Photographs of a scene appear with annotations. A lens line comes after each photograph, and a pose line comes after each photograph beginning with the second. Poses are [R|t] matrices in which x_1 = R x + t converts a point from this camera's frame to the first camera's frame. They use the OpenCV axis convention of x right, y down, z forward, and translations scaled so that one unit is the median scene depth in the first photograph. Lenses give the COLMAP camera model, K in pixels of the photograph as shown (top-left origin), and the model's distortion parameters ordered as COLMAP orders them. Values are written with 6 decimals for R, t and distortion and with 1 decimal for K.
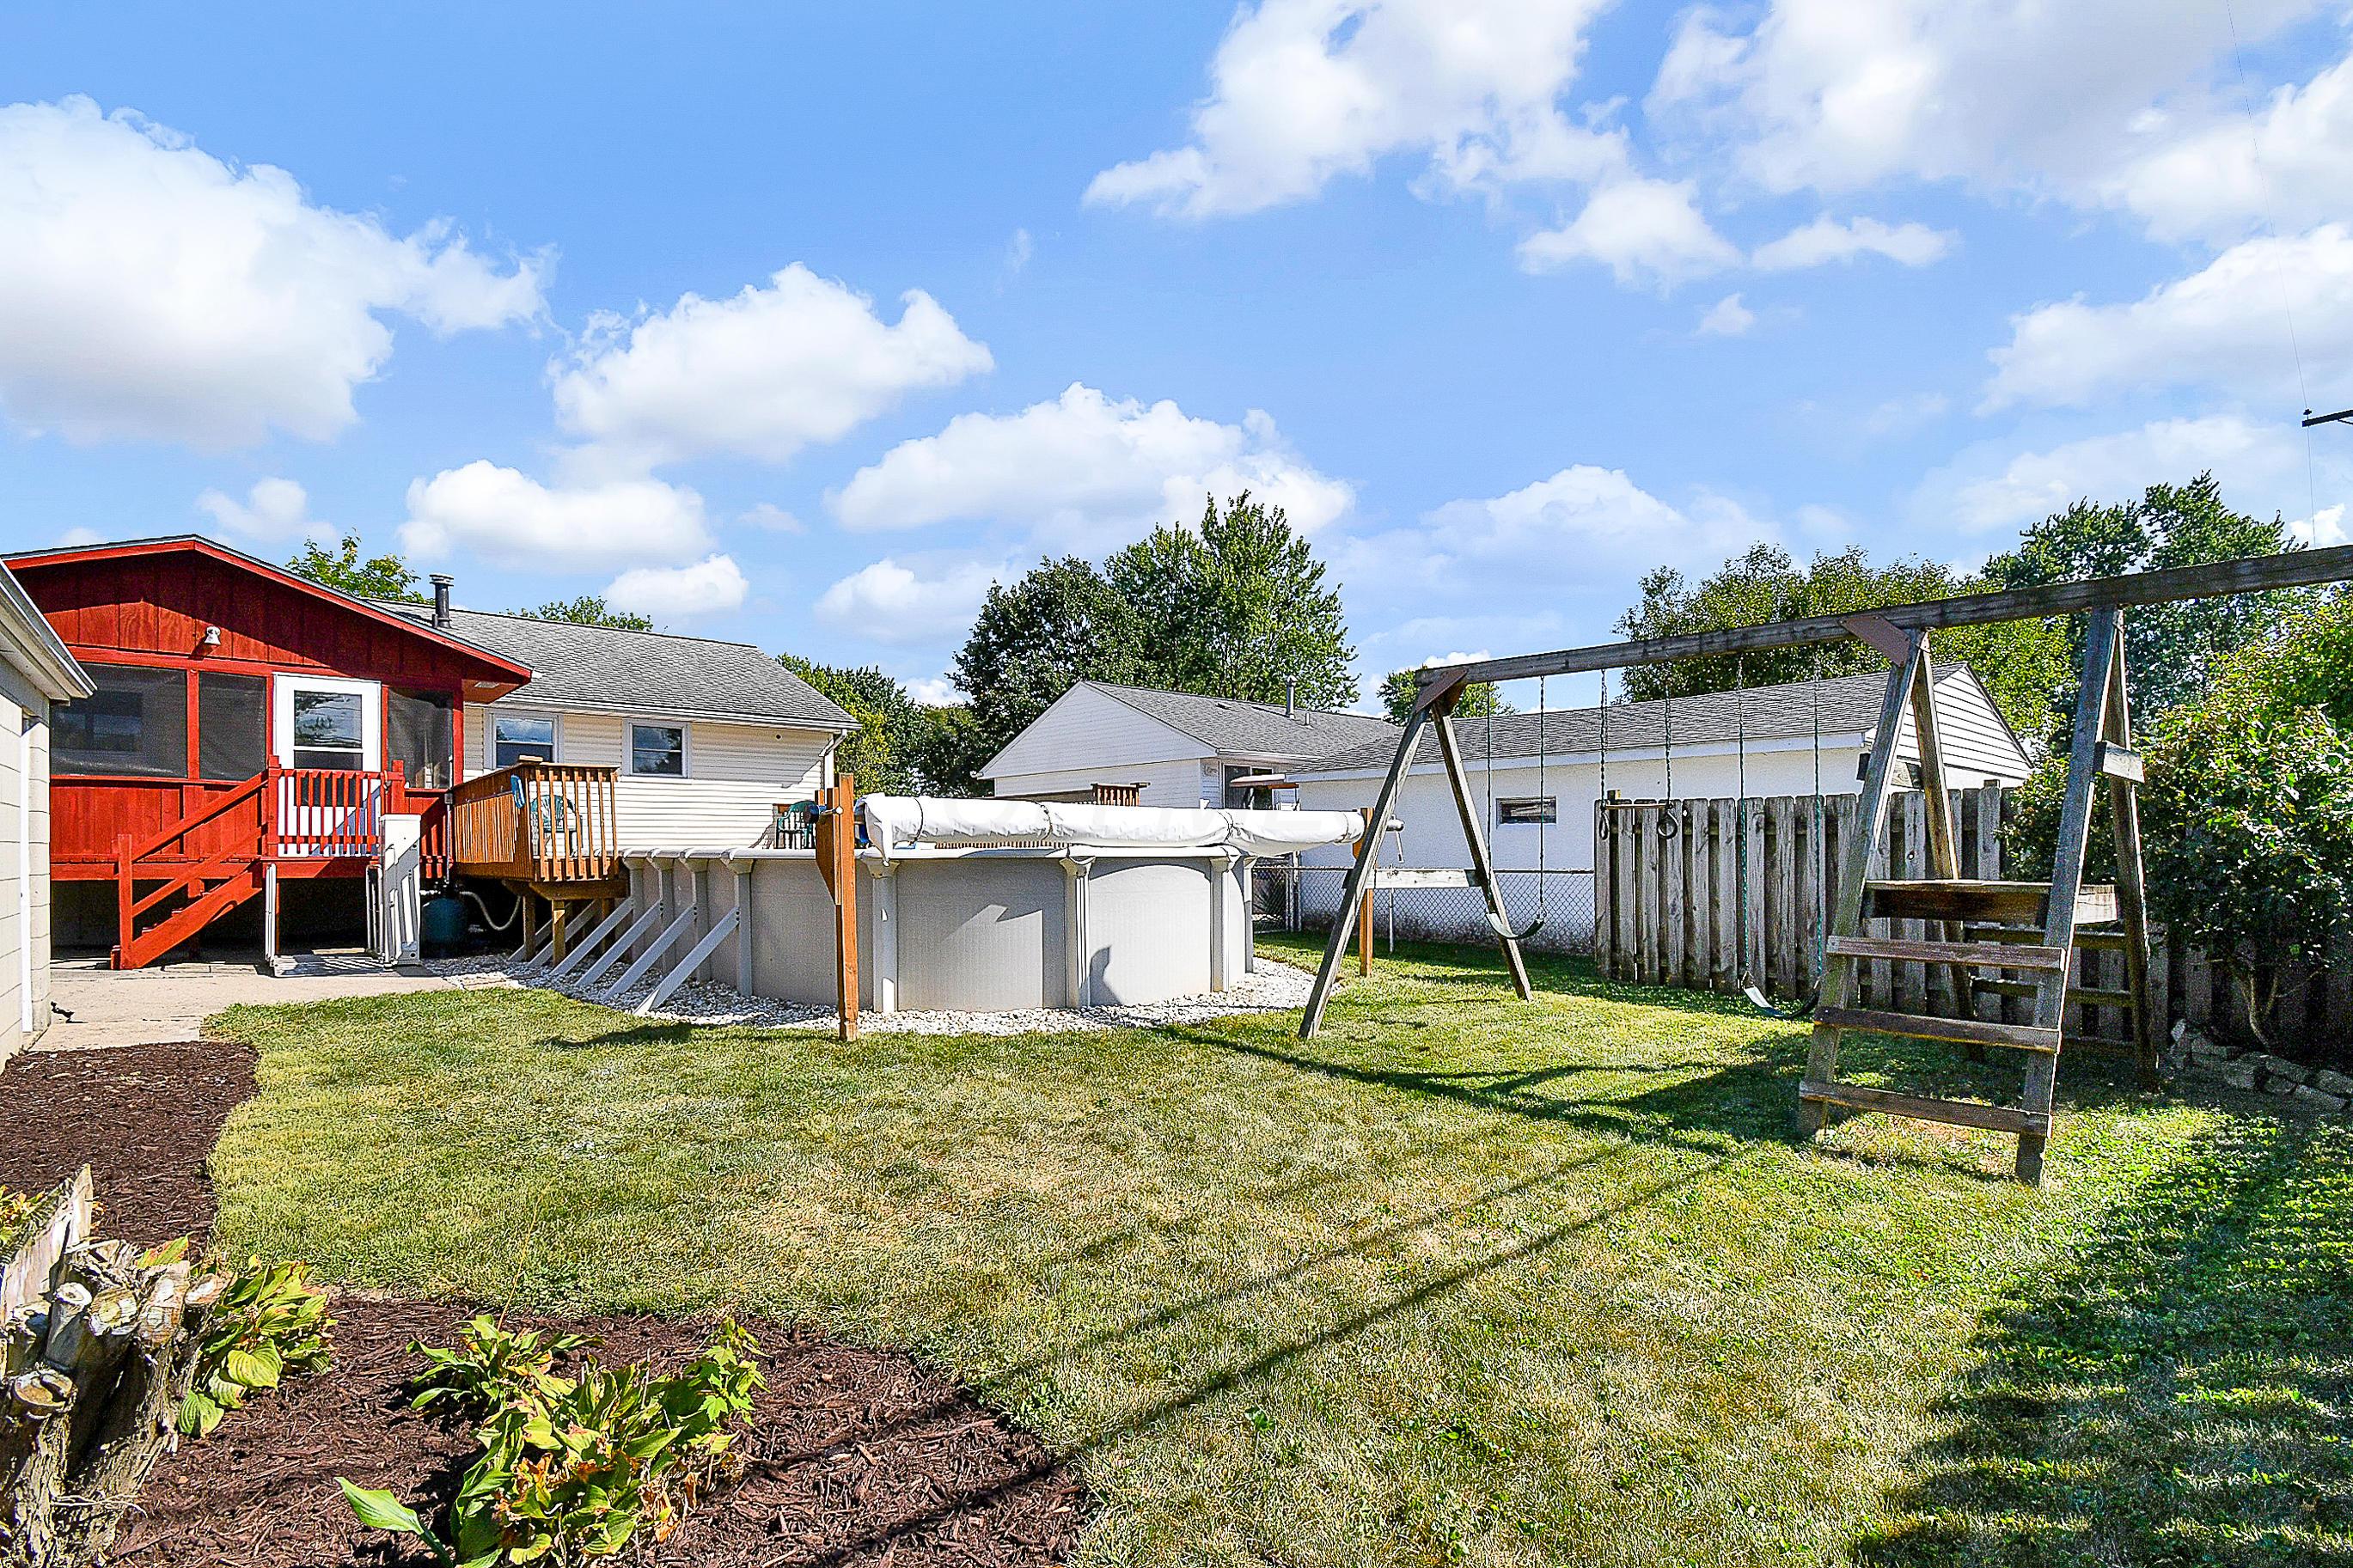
lens RADIAL K [[1065.1, 0, 1187.4], [0, 1065.1, 826.5], [0, 0, 1]] dist [0.030119, -0.026798]
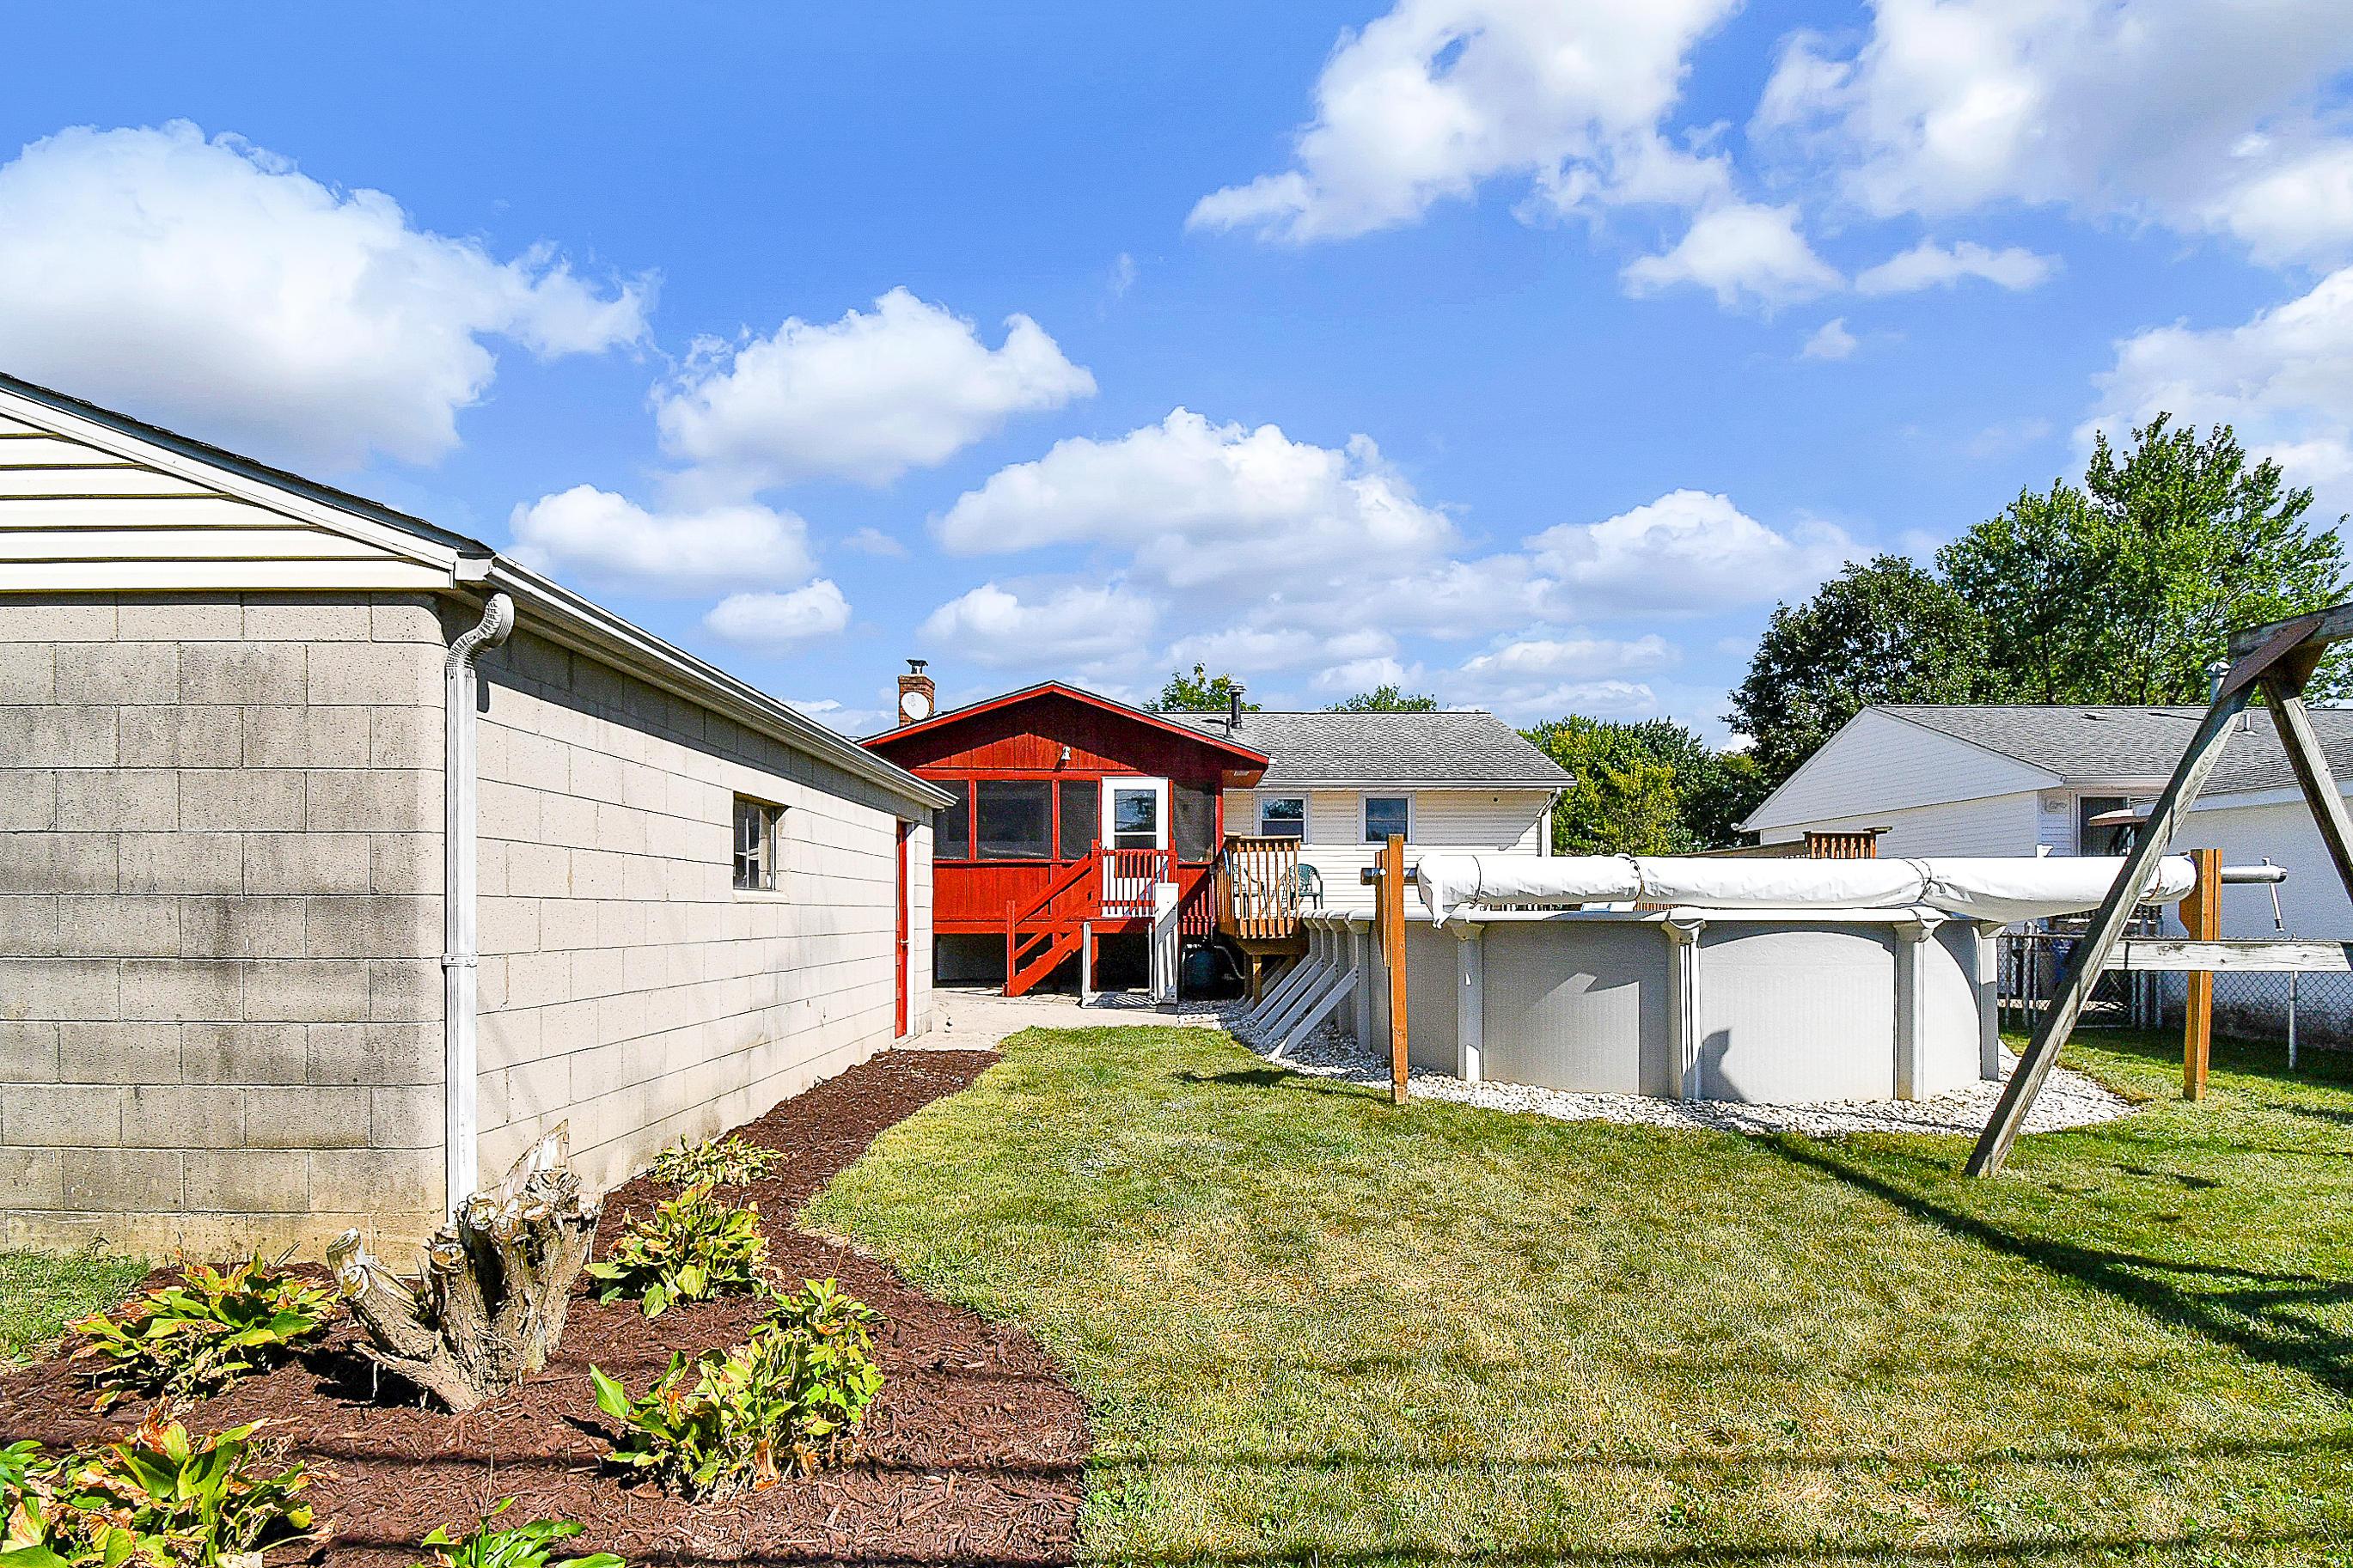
lens RADIAL K [[1082.7, 0, 1212.3], [0, 1082.7, 905.1], [0, 0, 1]] dist [0.029461, -0.028845]
pose [[0.764611, -0.003891, -0.644480, 0.109324], [0.013672, 0.999855, 0.010184, 0.001789], [0.644347, -0.016599, 0.764553, 0.067159]]
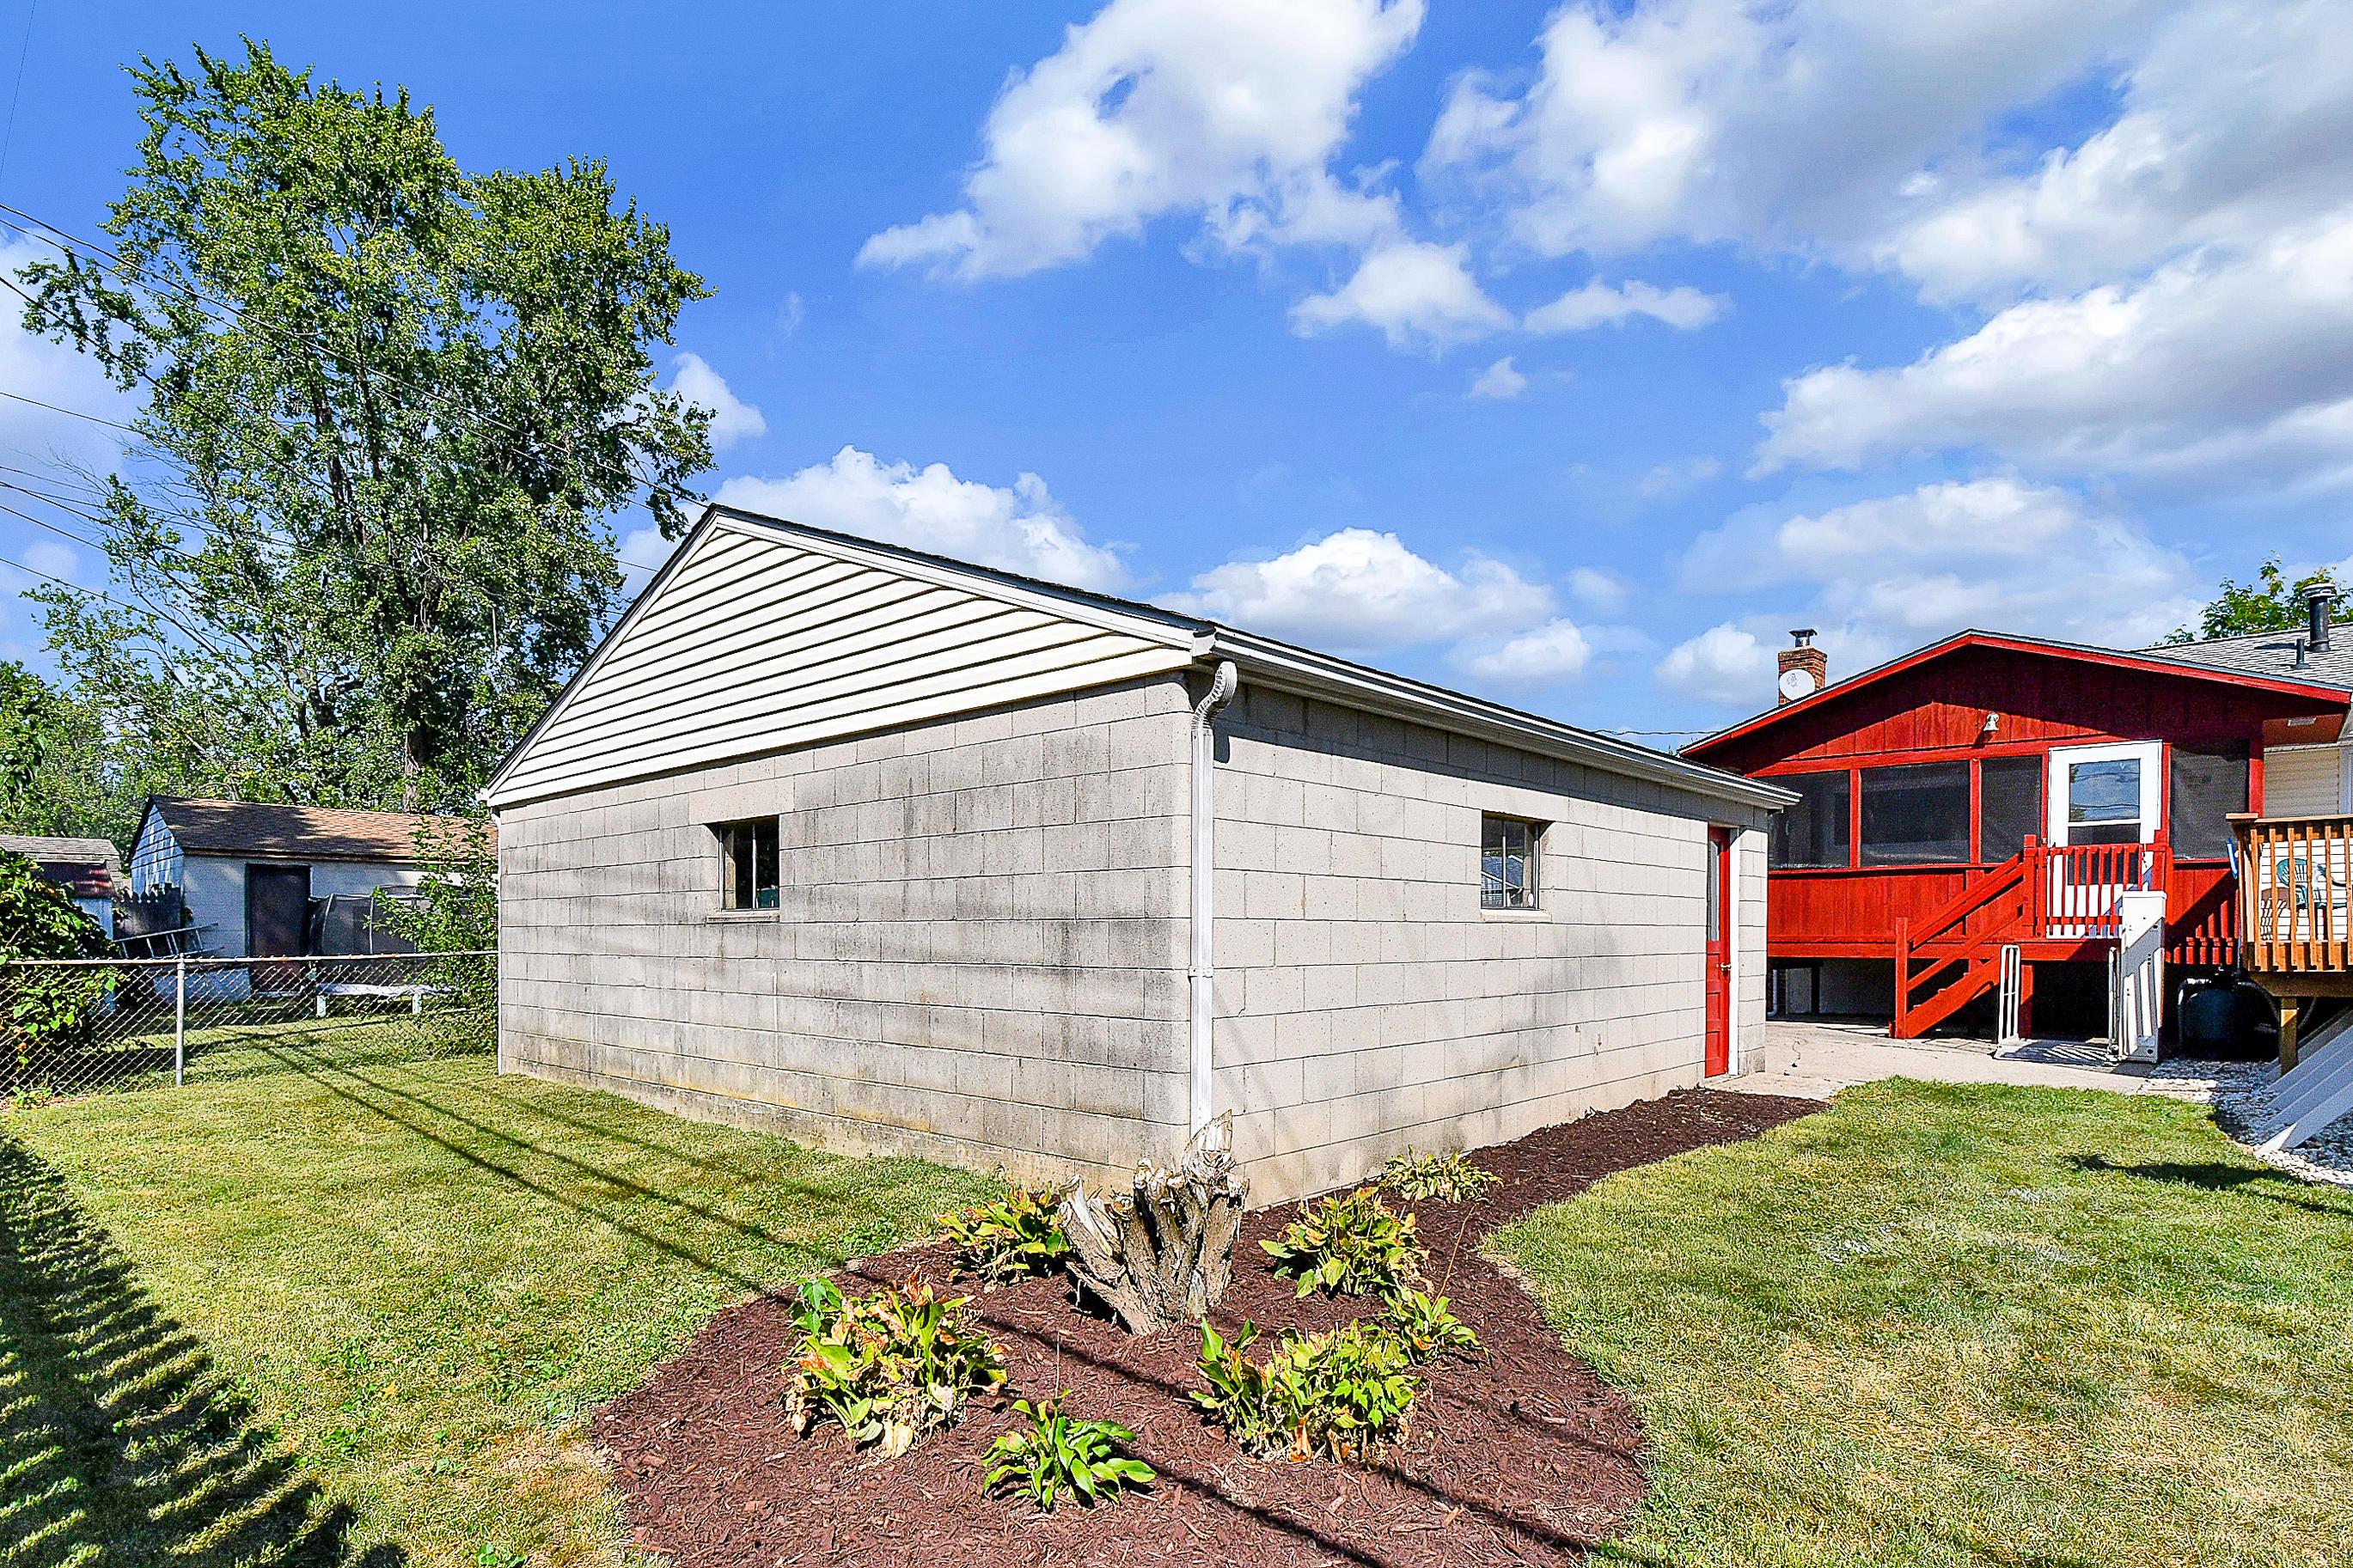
lens RADIAL K [[1213.5, 0, 1235.2], [0, 1213.5, 926.8], [0, 0, 1]] dist [0.054584, -0.051394]
pose [[0.130753, -0.003449, -0.991409, 0.156613], [0.021317, 0.999773, -0.000666, 0.002709], [0.991186, -0.021047, 0.130797, 0.121079]]
